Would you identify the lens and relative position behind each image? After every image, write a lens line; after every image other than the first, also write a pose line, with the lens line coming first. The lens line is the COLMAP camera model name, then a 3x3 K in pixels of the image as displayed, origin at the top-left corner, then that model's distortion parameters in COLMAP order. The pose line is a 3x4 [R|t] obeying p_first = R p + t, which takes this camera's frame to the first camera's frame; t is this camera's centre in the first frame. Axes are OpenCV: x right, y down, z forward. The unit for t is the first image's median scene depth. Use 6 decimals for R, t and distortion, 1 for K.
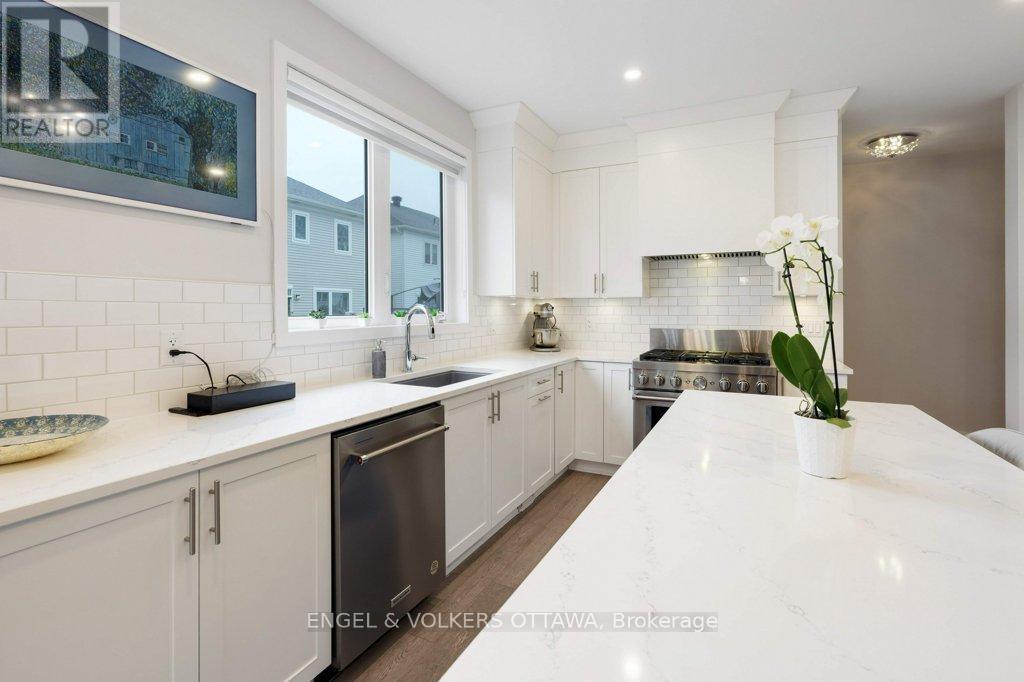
lens RADIAL K [[484.9, 0, 511.5], [0, 484.9, 308.4], [0, 0, 1]] dist [-0.014575, 0.006324]
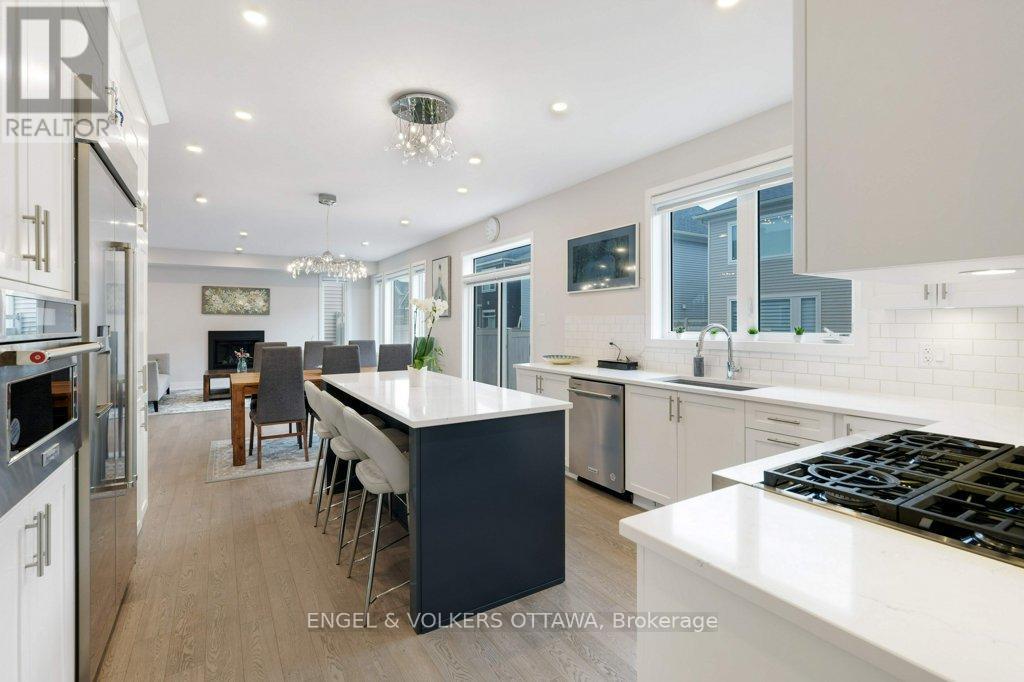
lens RADIAL K [[484.9, 0, 526.1], [0, 484.9, 322.1], [0, 0, 1]] dist [-0.014575, 0.006324]
pose [[-0.513507, -0.003443, -0.858078, 0.915459], [0.002930, 0.999979, -0.005765, -0.005200], [0.858080, -0.005475, -0.513486, 1.006320]]
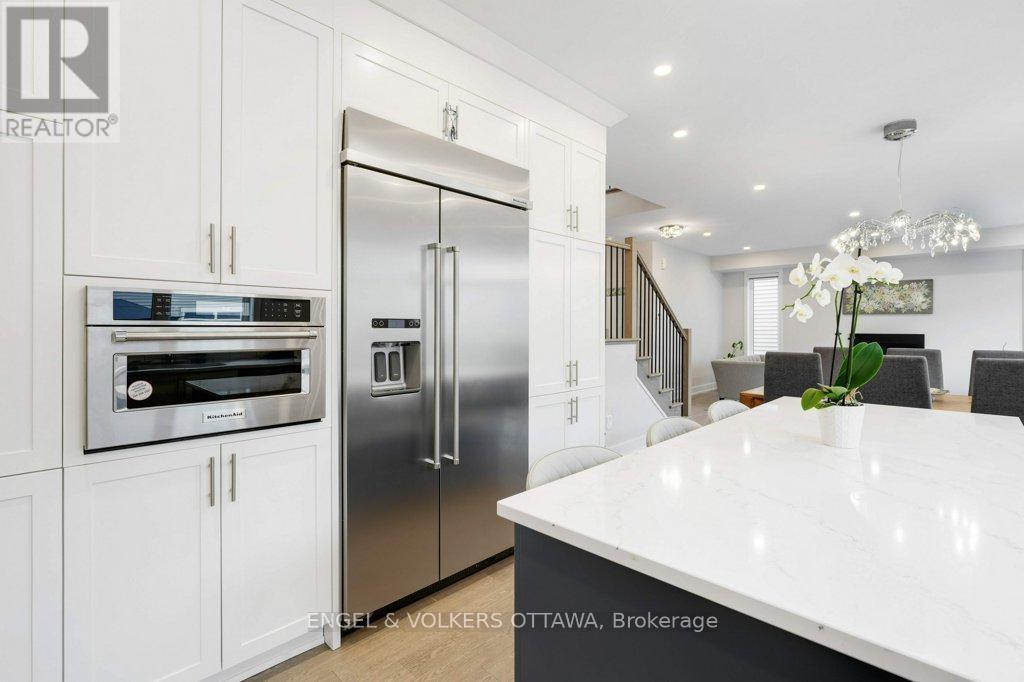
lens RADIAL K [[463.2, 0, 493.1], [0, 463.2, 330.8], [0, 0, 1]] dist [-0.019088, 0.004864]
pose [[-0.942567, -0.001345, 0.334015, 0.389109], [-0.000471, 0.999996, 0.002698, 0.006454], [-0.334018, 0.002386, -0.942564, 0.843460]]
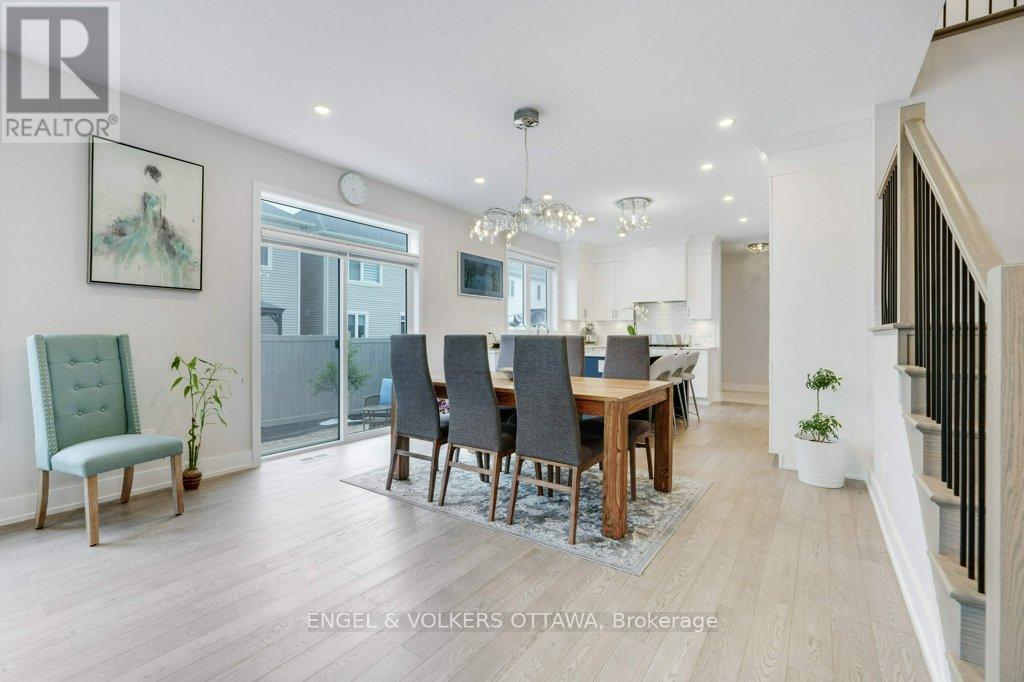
lens RADIAL K [[444.9, 0, 505.1], [0, 444.9, 334.5], [0, 0, 1]] dist [-0.014067, 0.000046]
pose [[0.989310, 0.002583, -0.145805, -0.025026], [-0.002181, 0.999993, 0.002921, 0.046352], [0.145812, -0.002572, 0.989309, -1.349804]]
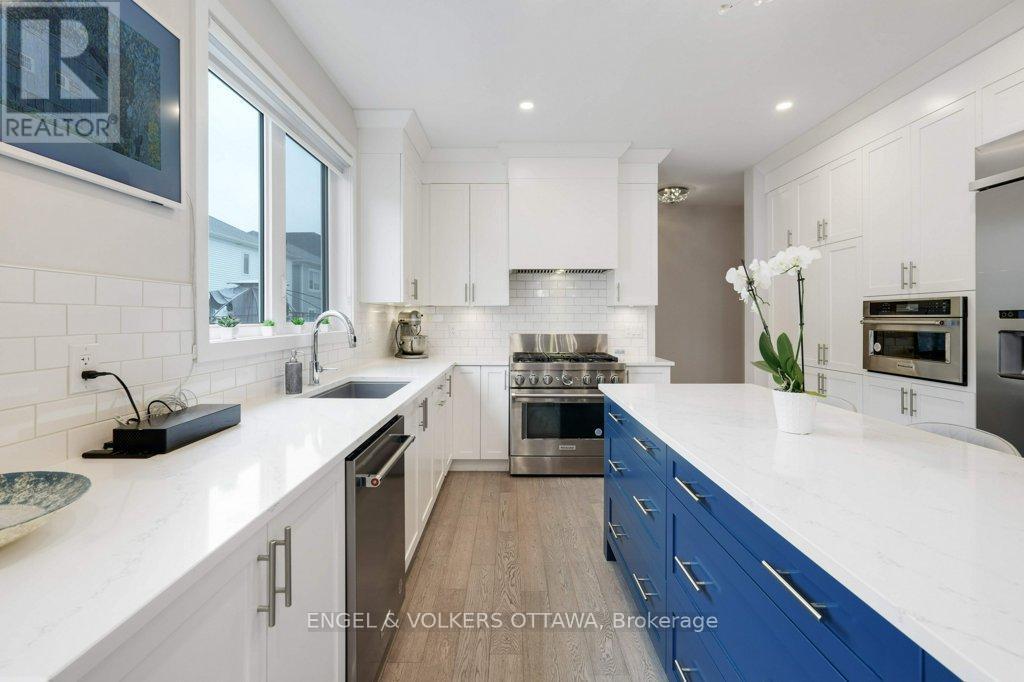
lens RADIAL K [[463.2, 0, 506.7], [0, 463.2, 317.8], [0, 0, 1]] dist [-0.019088, 0.004864]
pose [[0.897884, 0.000118, 0.440231, -0.235031], [-0.001026, 0.999998, 0.001825, 0.002908], [-0.440230, -0.002090, 0.897883, 0.059782]]
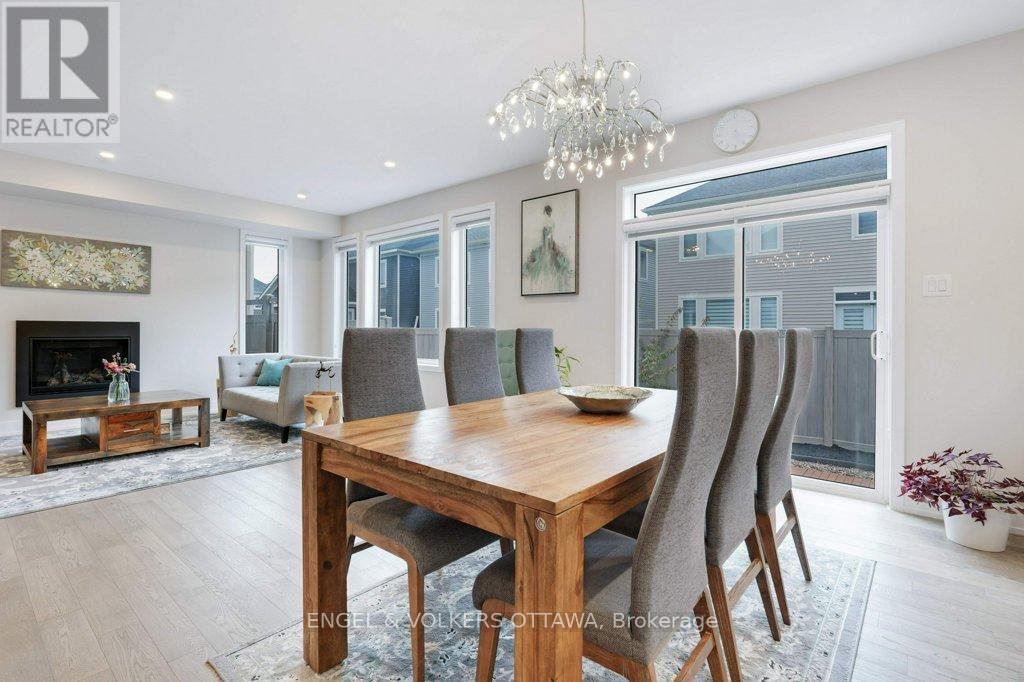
lens RADIAL K [[484.9, 0, 522.6], [0, 484.9, 328.3], [0, 0, 1]] dist [-0.014575, 0.006324]
pose [[-0.230582, -0.003532, -0.973047, 0.465352], [-0.001278, 0.999994, -0.003327, 0.052120], [0.973052, 0.000477, -0.230585, -0.307729]]
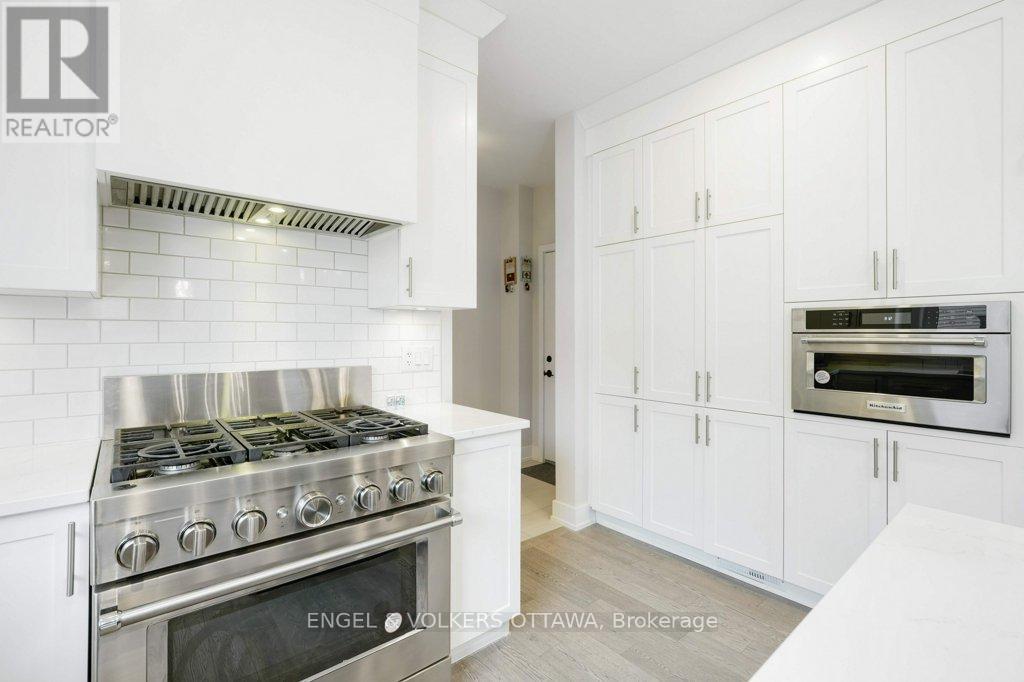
lens RADIAL K [[463.2, 0, 511.7], [0, 463.2, 333.4], [0, 0, 1]] dist [-0.019088, 0.004864]
pose [[0.400534, 0.002320, 0.916279, 0.100953], [-0.004174, 0.999991, -0.000707, 0.005997], [-0.916272, -0.003542, 0.400540, 0.691301]]
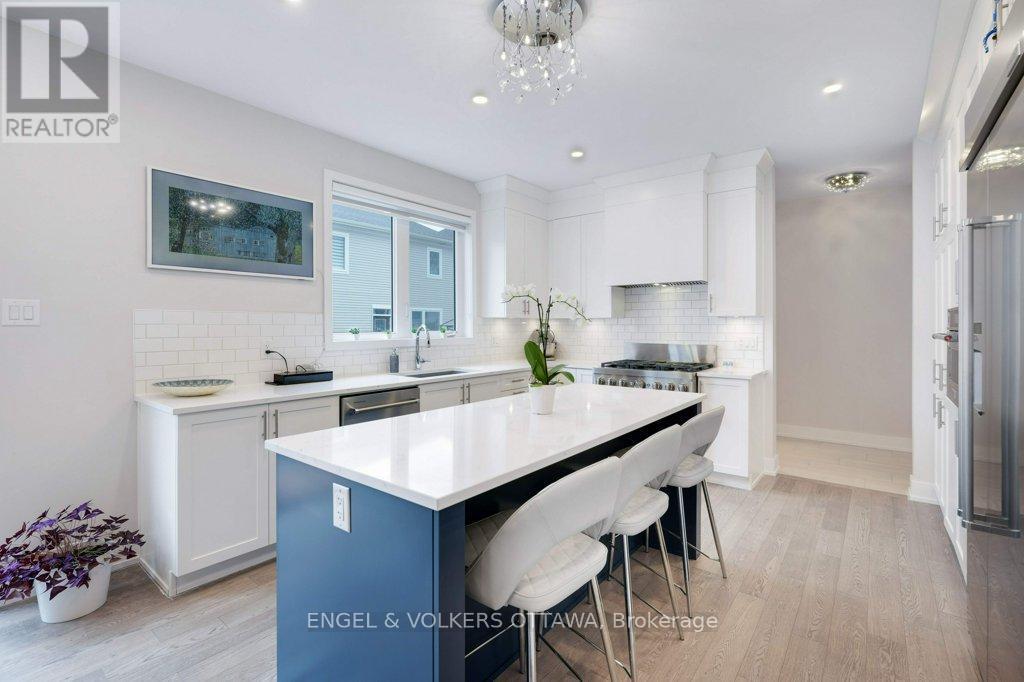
lens RADIAL K [[463.2, 0, 499.4], [0, 463.2, 326.2], [0, 0, 1]] dist [-0.019088, 0.004864]
pose [[0.976438, 0.000536, -0.215800, 0.288173], [0.000171, 0.999995, 0.003258, -0.006596], [0.215800, -0.003218, 0.976432, -0.282384]]
